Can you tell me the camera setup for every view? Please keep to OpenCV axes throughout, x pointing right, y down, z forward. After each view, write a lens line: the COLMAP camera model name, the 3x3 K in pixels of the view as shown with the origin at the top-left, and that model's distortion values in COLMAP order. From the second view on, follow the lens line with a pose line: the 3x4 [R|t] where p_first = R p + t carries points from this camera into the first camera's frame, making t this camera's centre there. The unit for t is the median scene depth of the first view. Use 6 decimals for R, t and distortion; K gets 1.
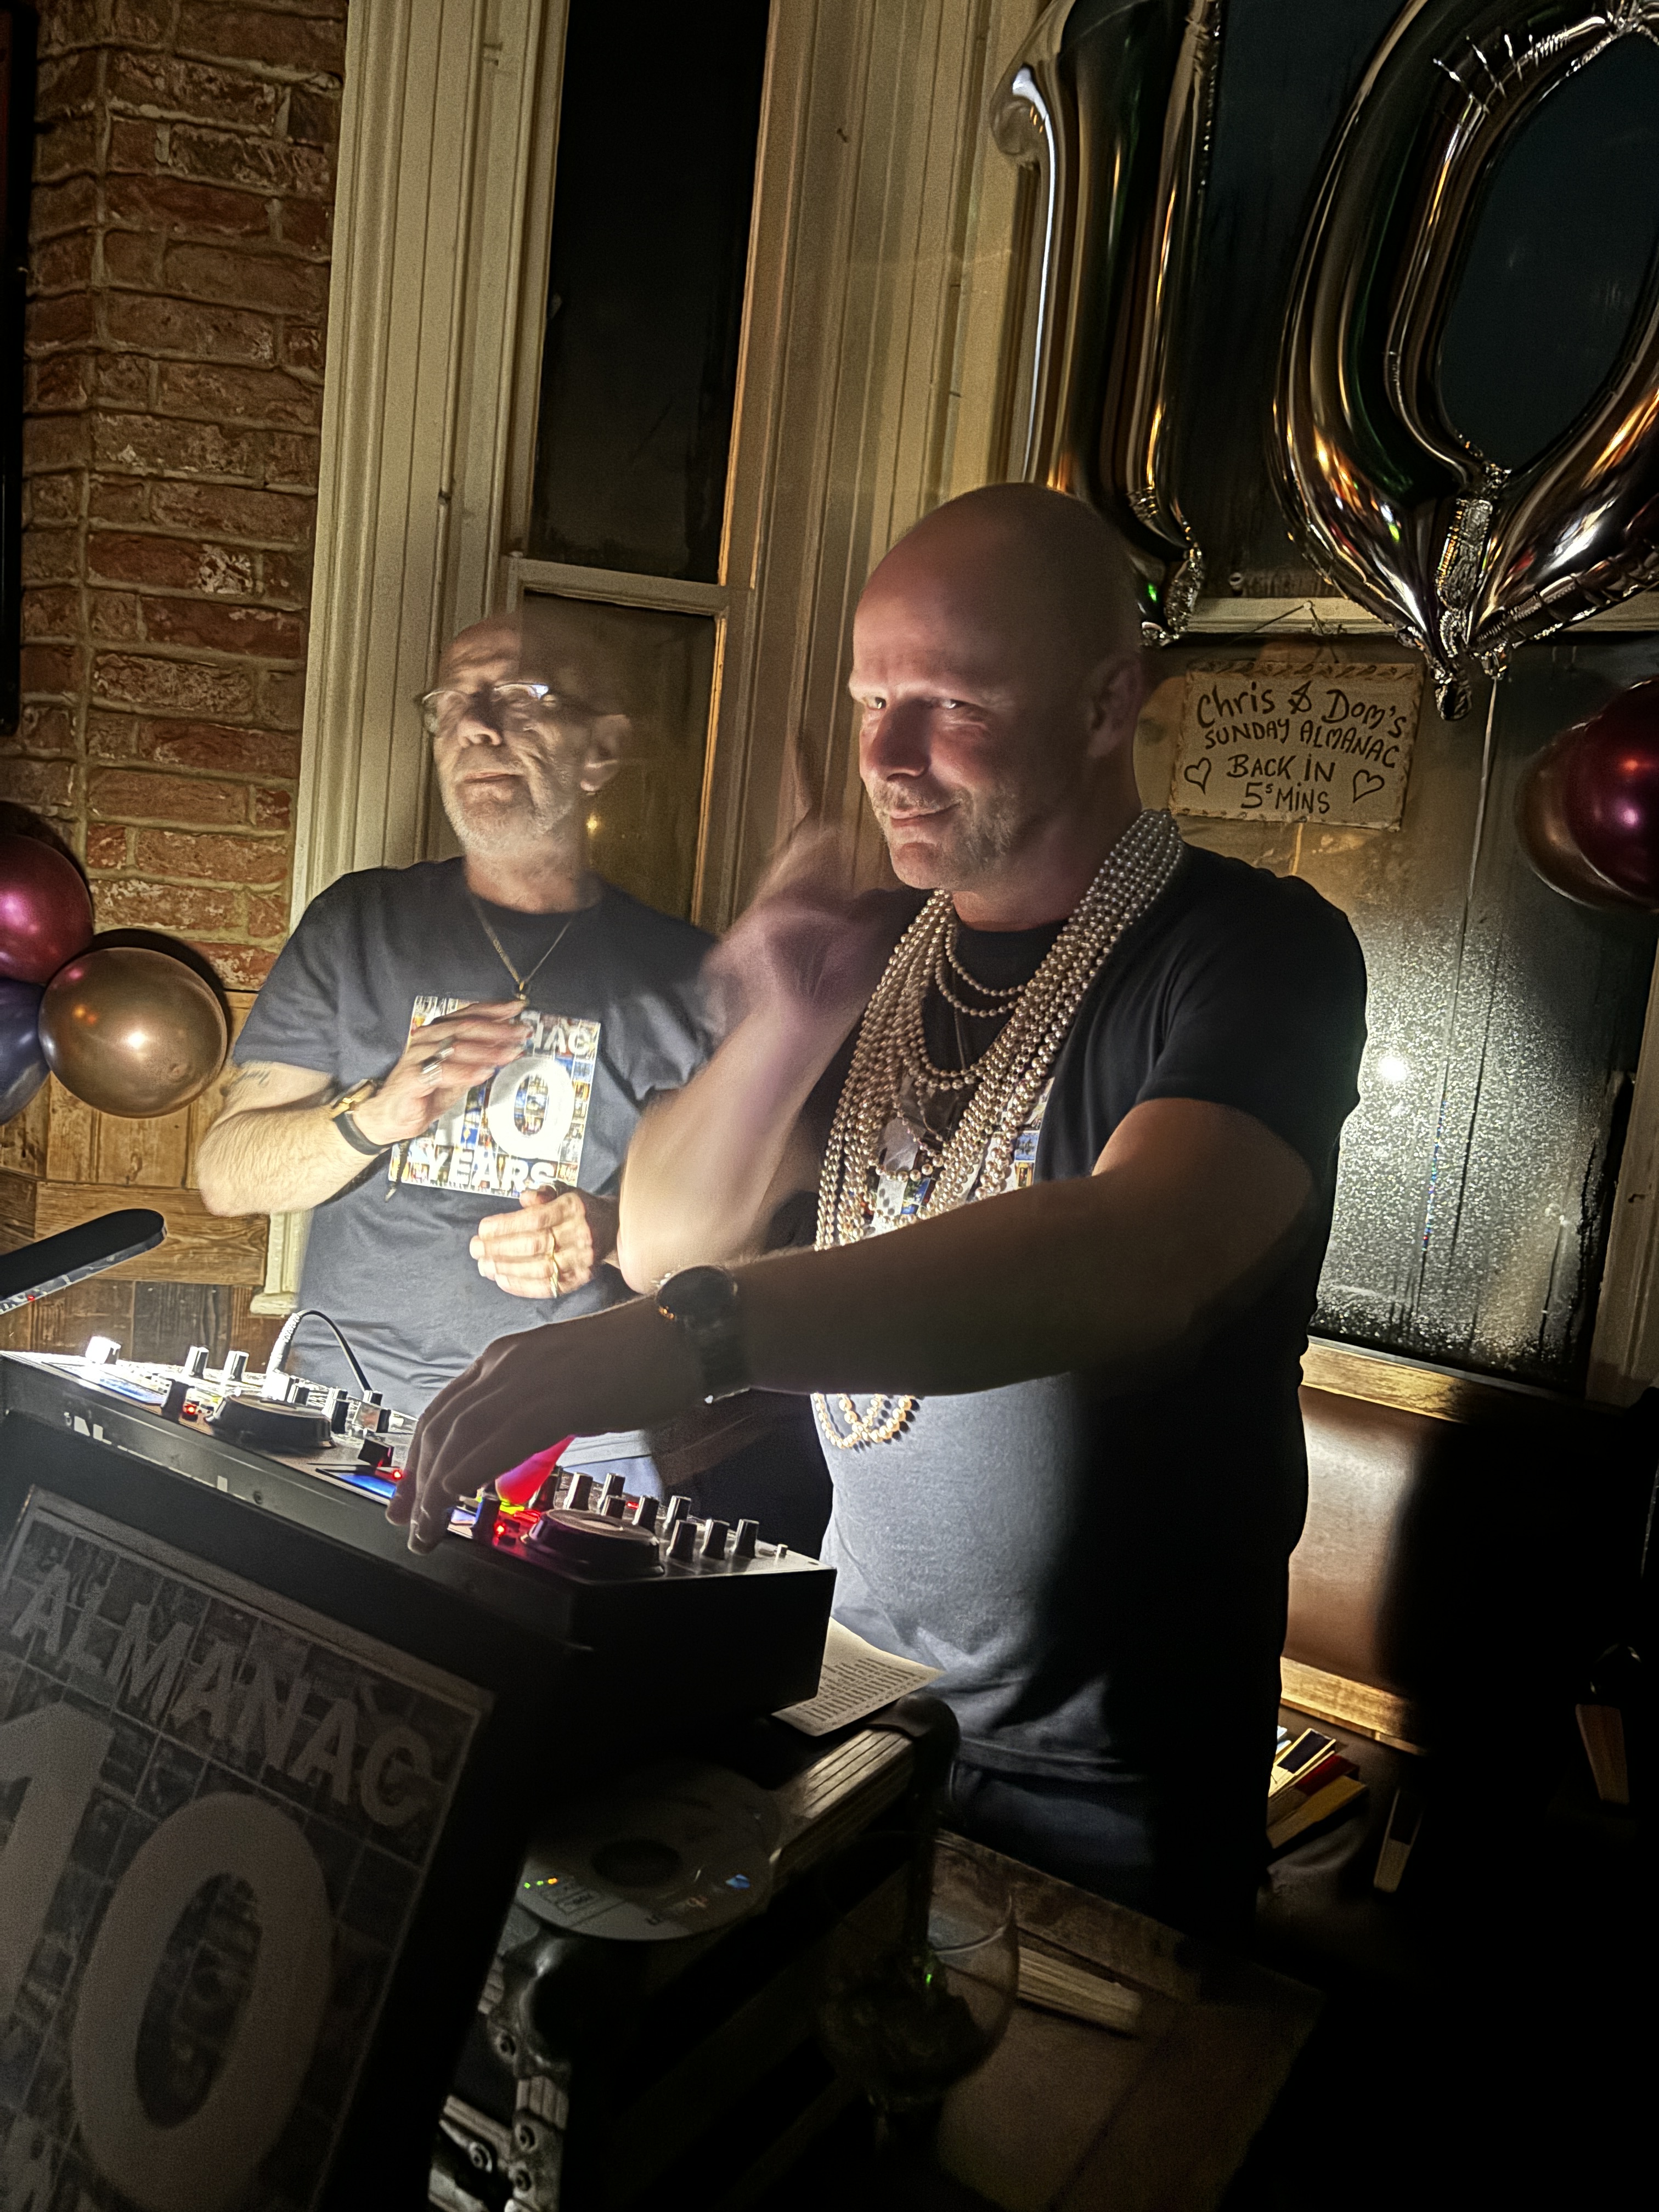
lens RADIAL K [[1664.1, 0, 832.6], [0, 1664.1, 1104.4], [0, 0, 1]] dist [0.001966, -0.000455]
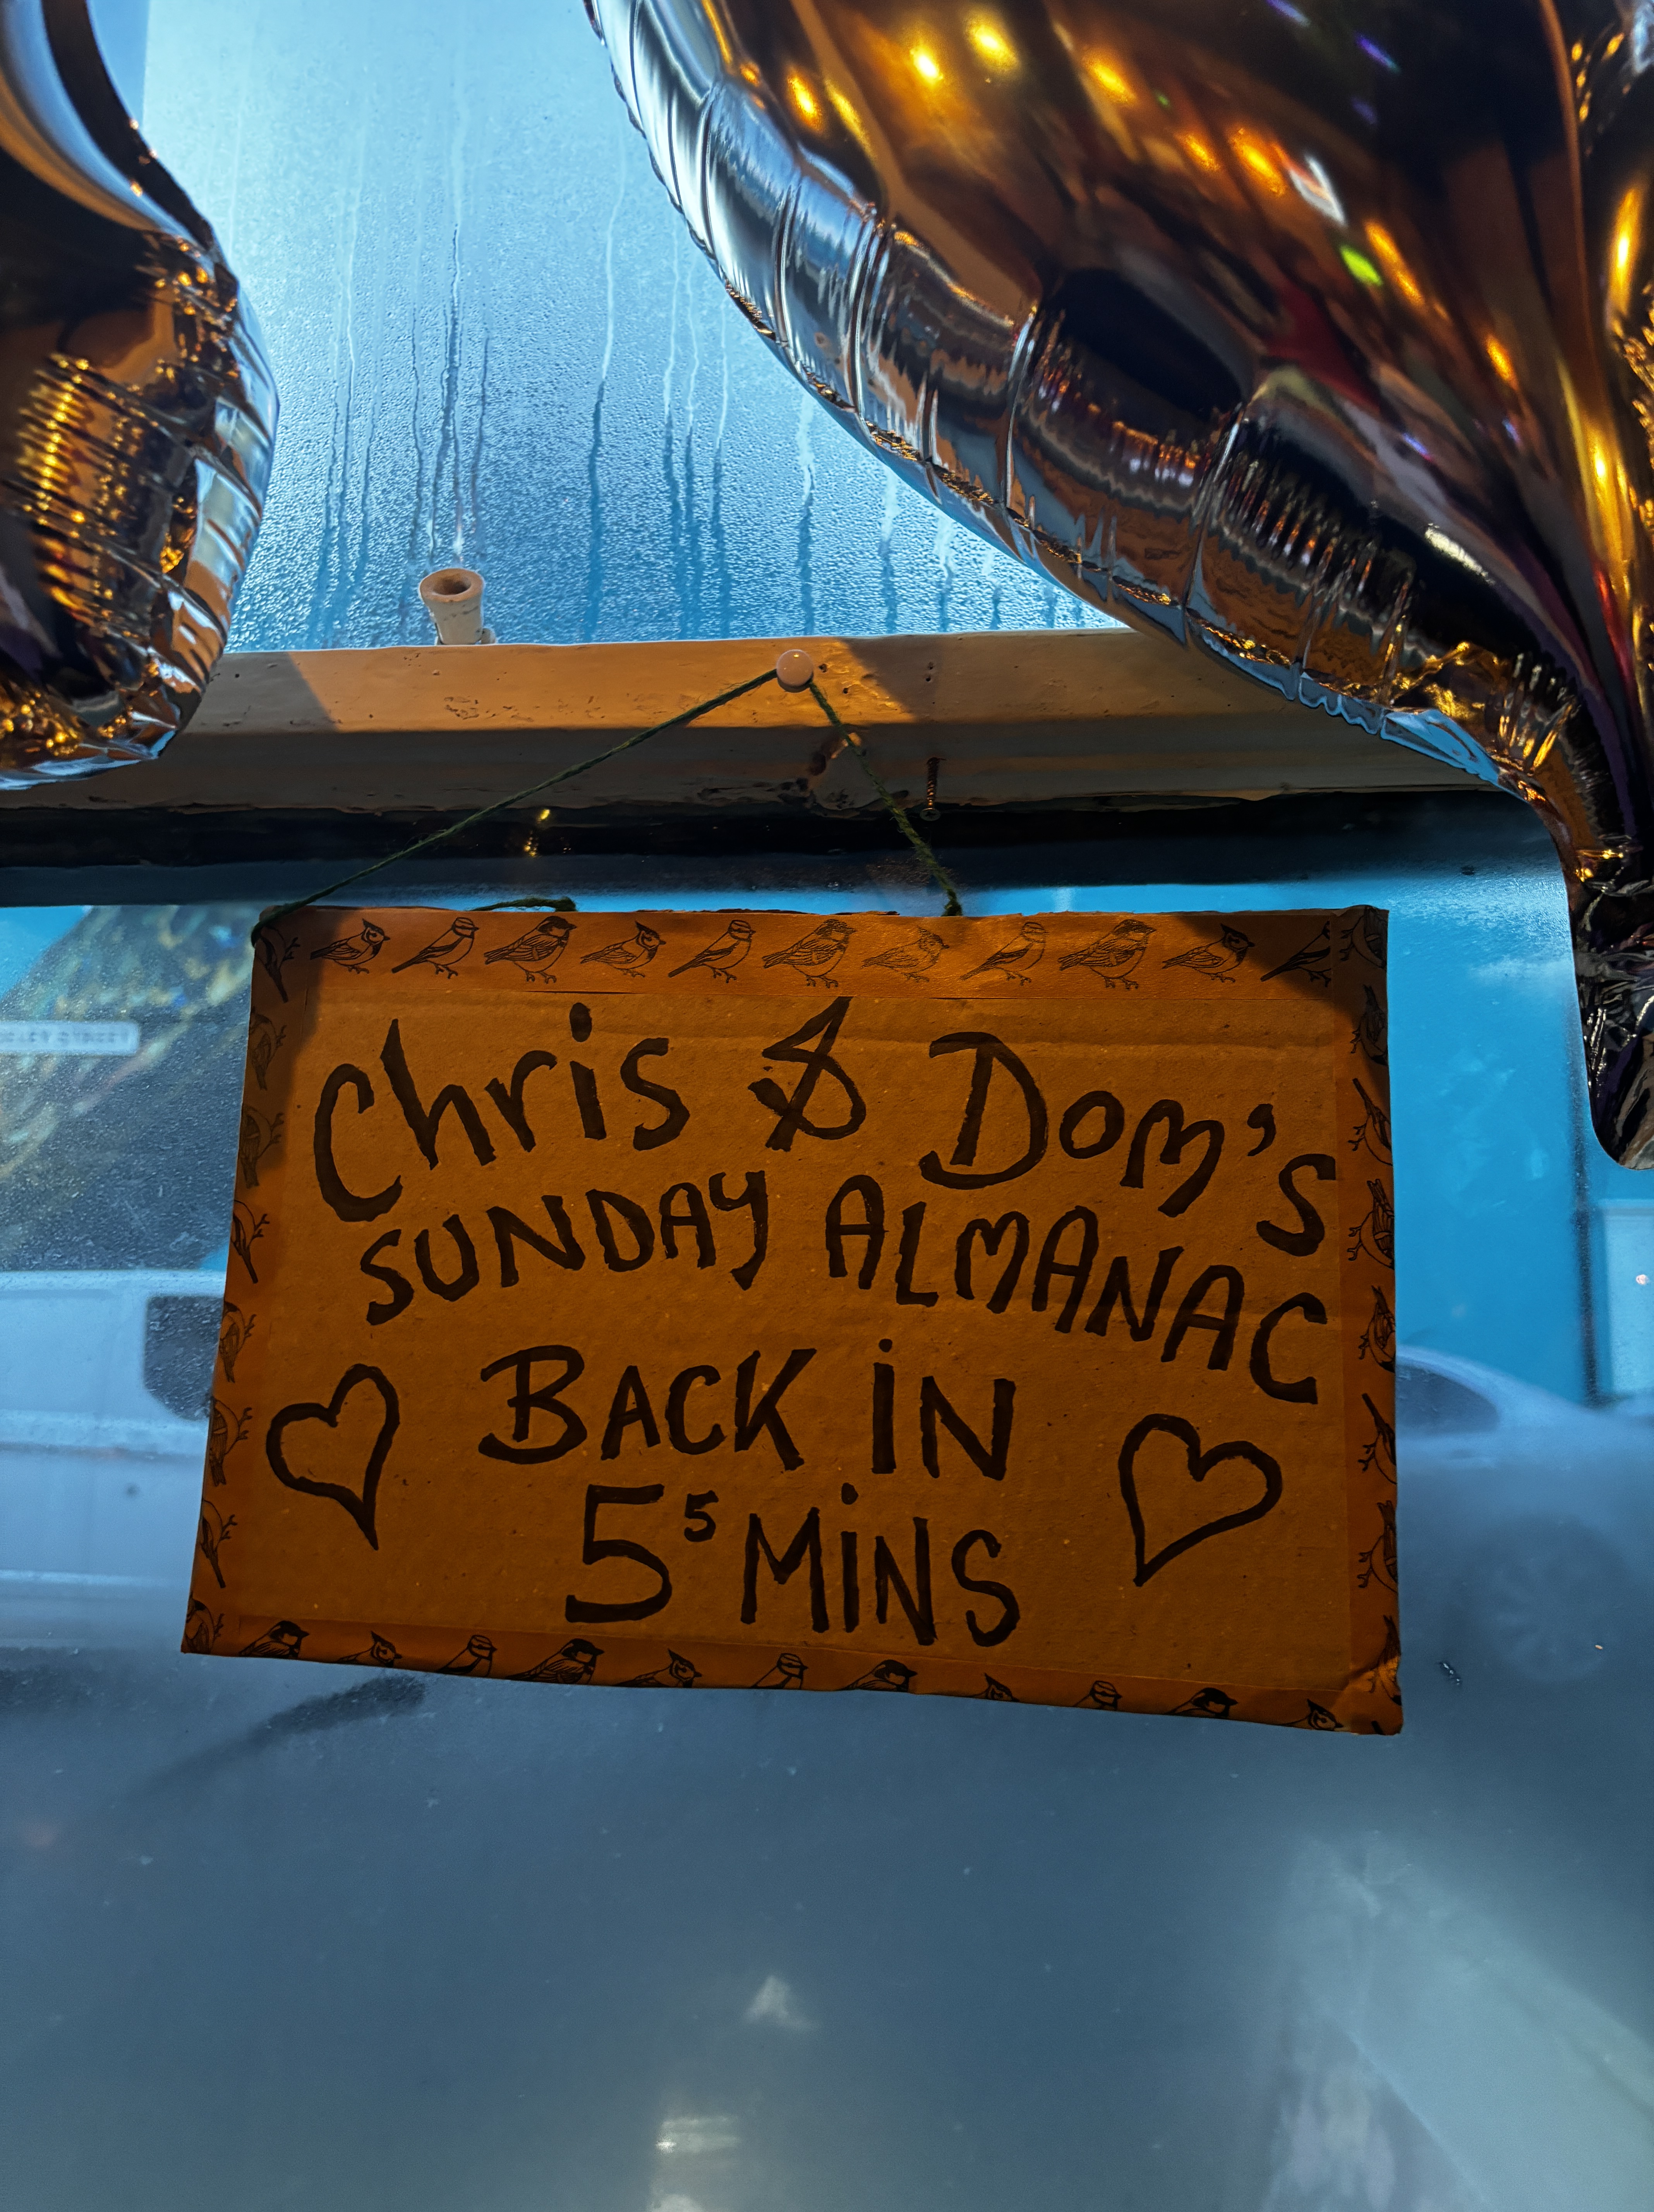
lens RADIAL K [[1663.9, 0, 827.8], [0, 1663.9, 1104.3], [0, 0, 1]] dist [0.001966, -0.000455]
pose [[0.895026, -0.001910, 0.446010, 0.190774], [0.116115, 0.966506, -0.228874, -0.193105], [-0.430634, 0.256637, 0.865270, 0.822314]]
